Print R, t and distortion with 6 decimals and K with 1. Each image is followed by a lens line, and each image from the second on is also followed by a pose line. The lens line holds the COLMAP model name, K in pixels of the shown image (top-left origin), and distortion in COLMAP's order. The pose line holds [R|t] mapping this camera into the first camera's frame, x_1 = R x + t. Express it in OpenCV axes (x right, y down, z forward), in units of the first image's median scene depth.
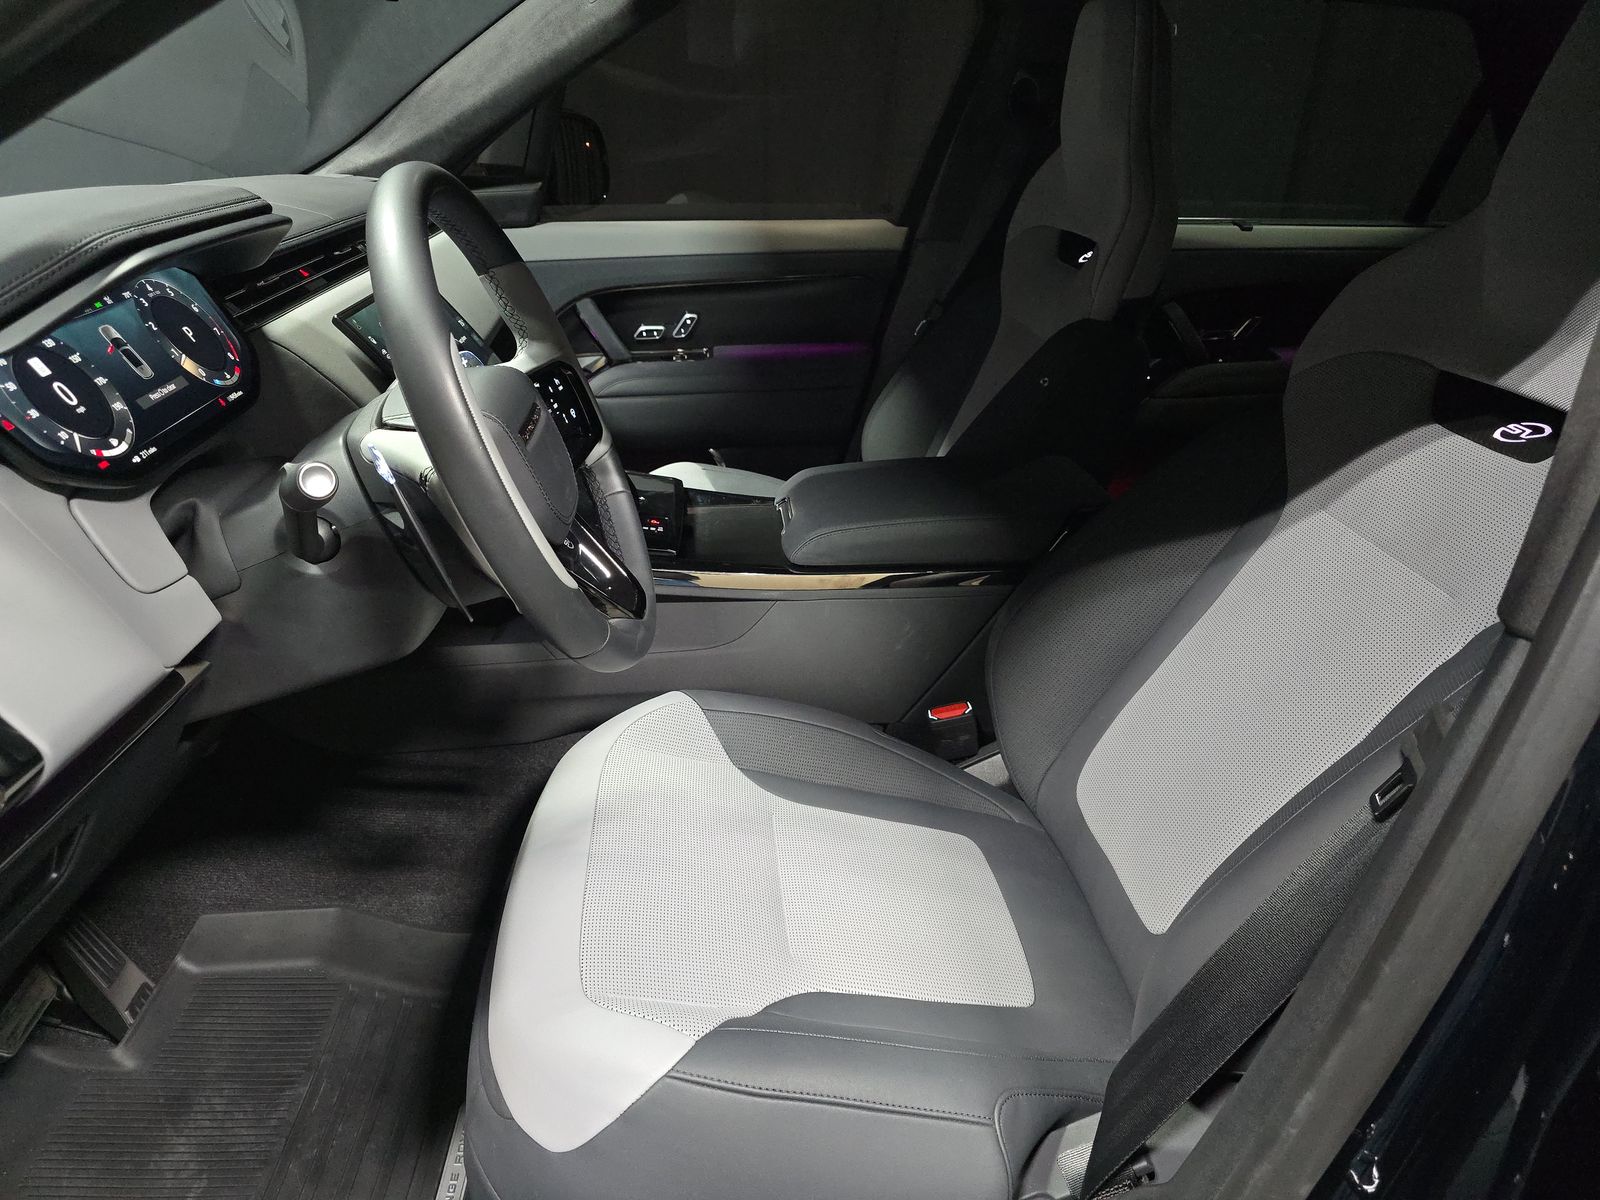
lens RADIAL K [[1105.6, 0, 800.2], [0, 1105.6, 599.8], [0, 0, 1]] dist [0.038320, -0.023671]
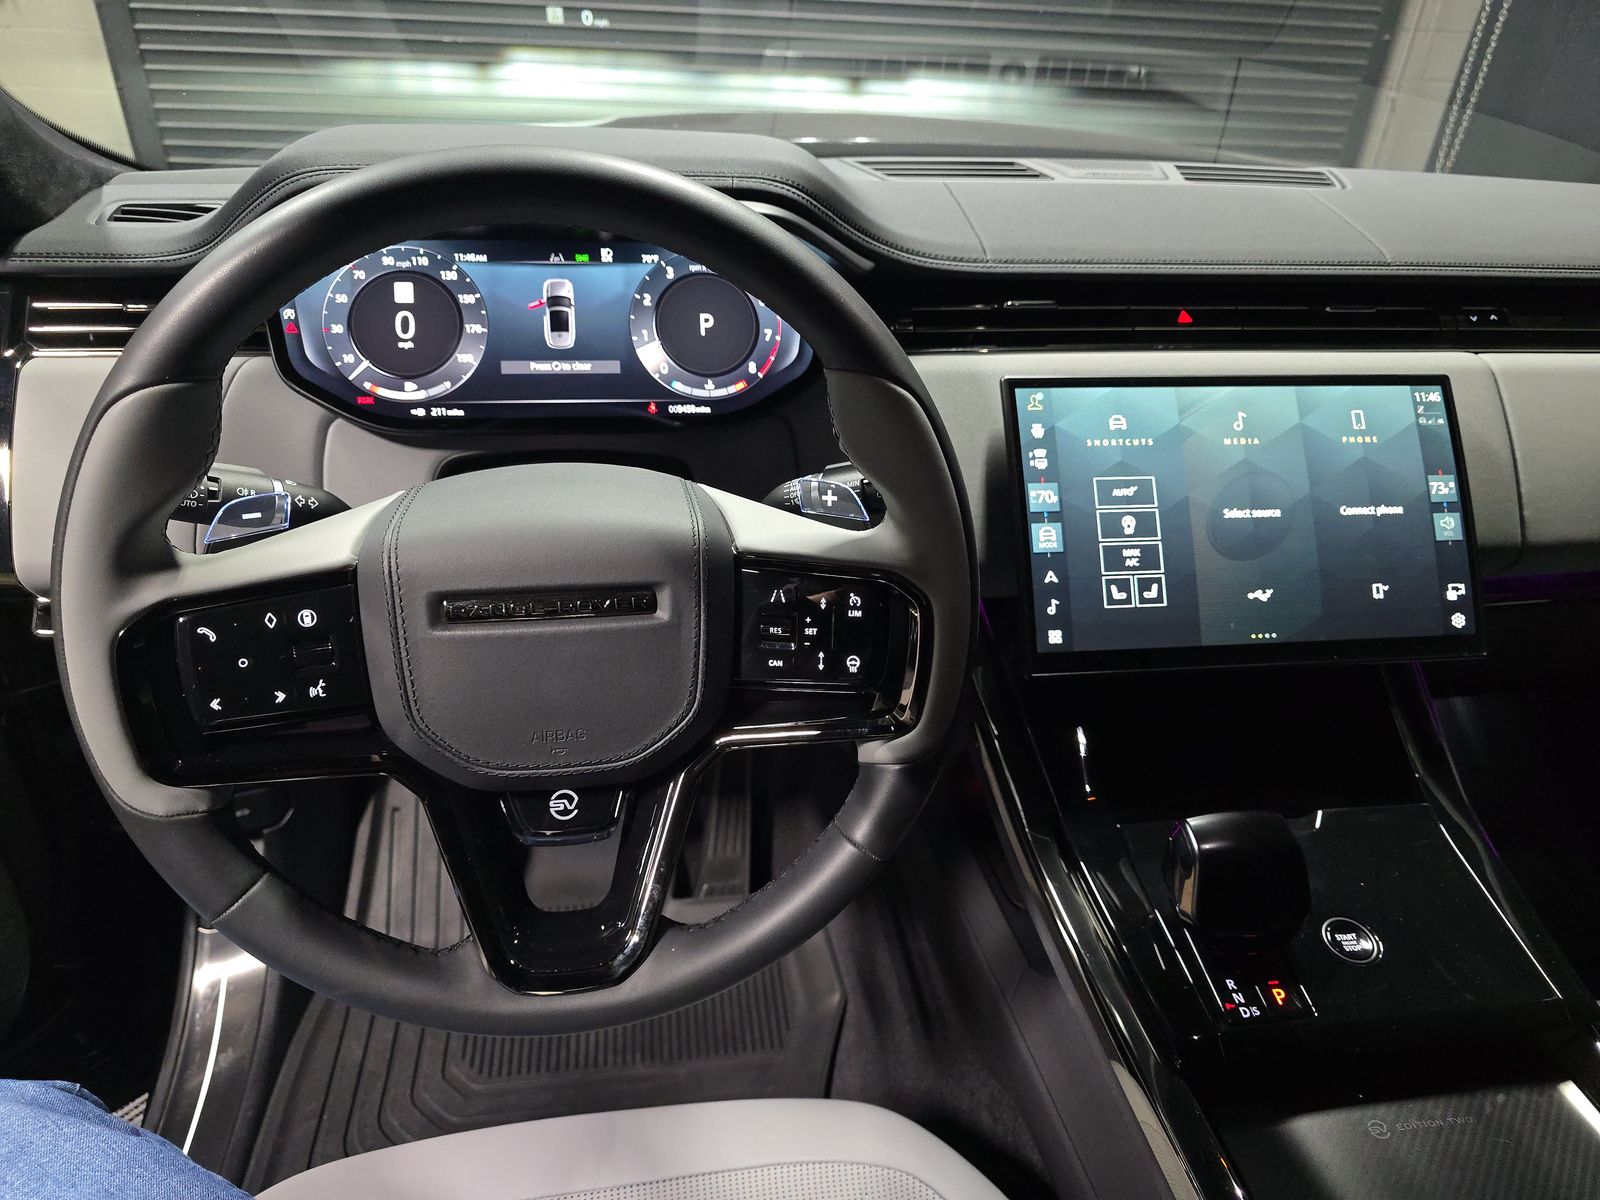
lens RADIAL K [[1105.6, 0, 797.6], [0, 1105.6, 600.0], [0, 0, 1]] dist [0.038320, -0.023671]
pose [[0.069927, 0.485563, -0.871401, 0.258276], [-0.451421, 0.794381, 0.406421, -0.431486], [0.889567, 0.364949, 0.274742, 0.898555]]
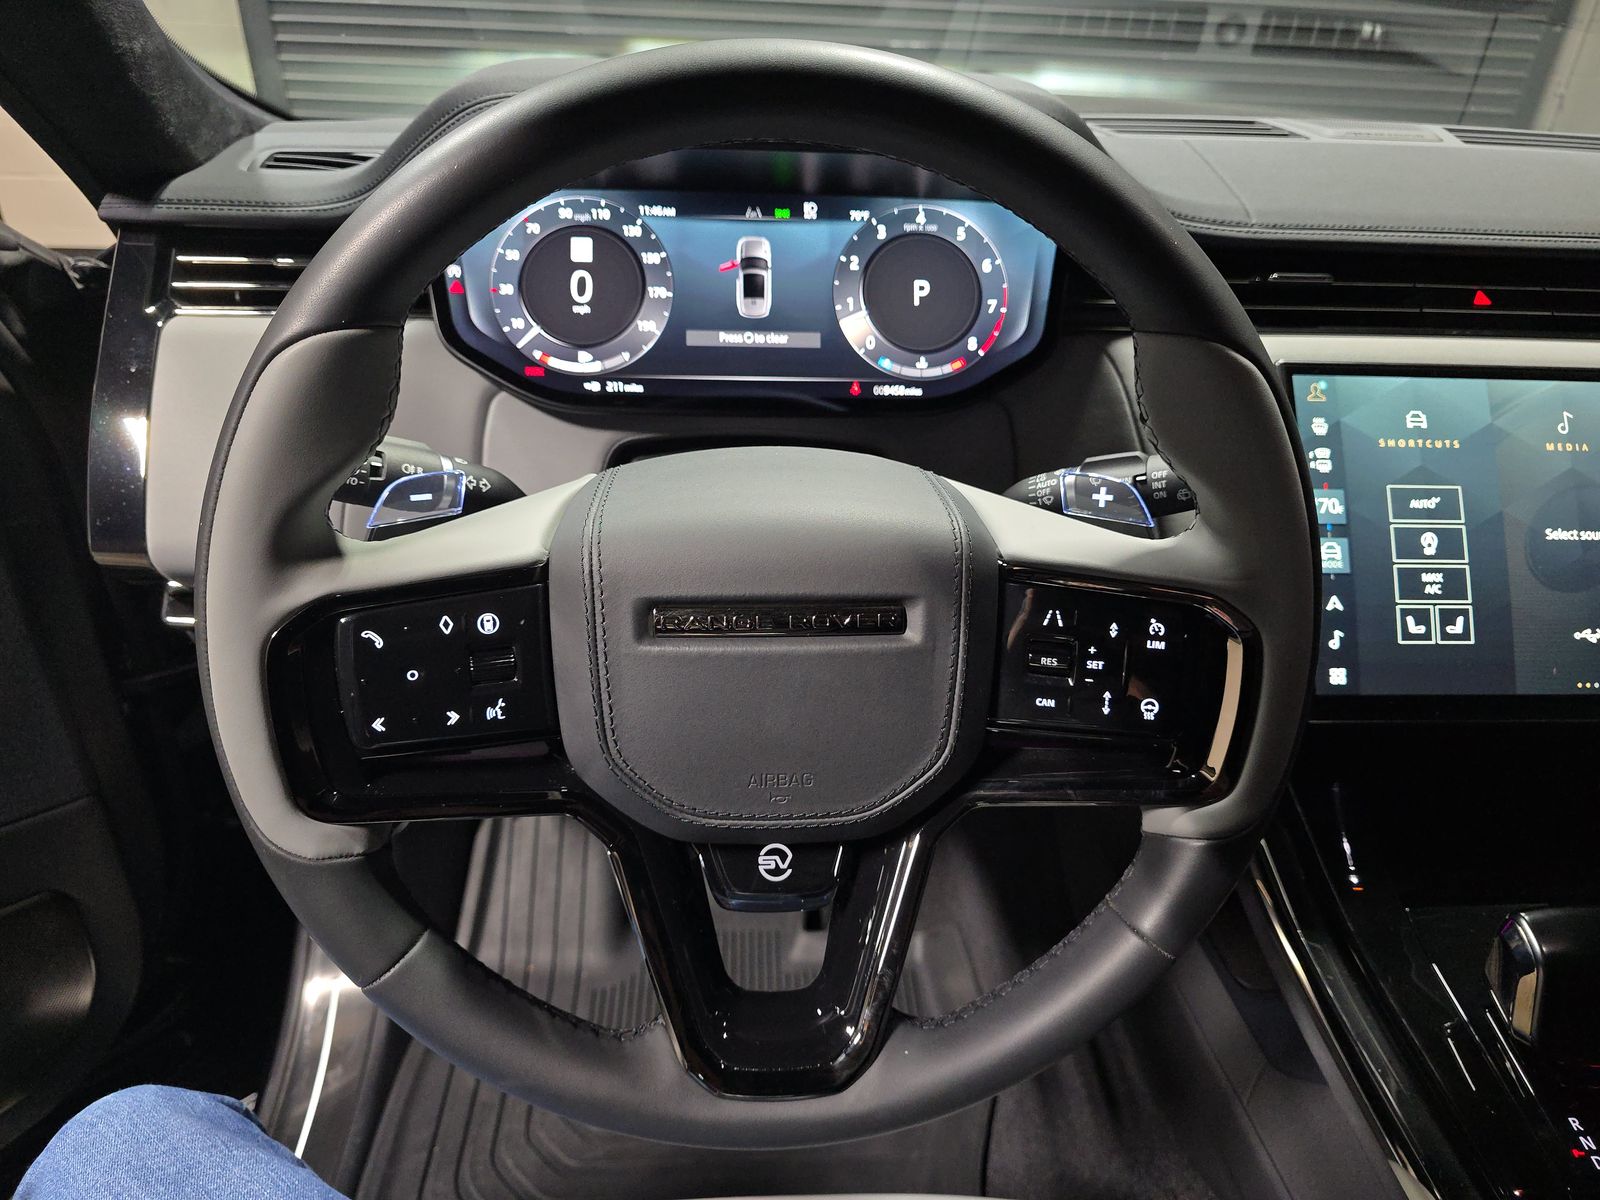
lens RADIAL K [[1105.6, 0, 797.8], [0, 1105.6, 597.5], [0, 0, 1]] dist [0.038320, -0.023671]
pose [[-0.014371, 0.482541, -0.875755, 0.154731], [-0.451255, 0.778450, 0.436331, -0.353440], [0.892279, 0.401460, 0.206562, 0.852707]]
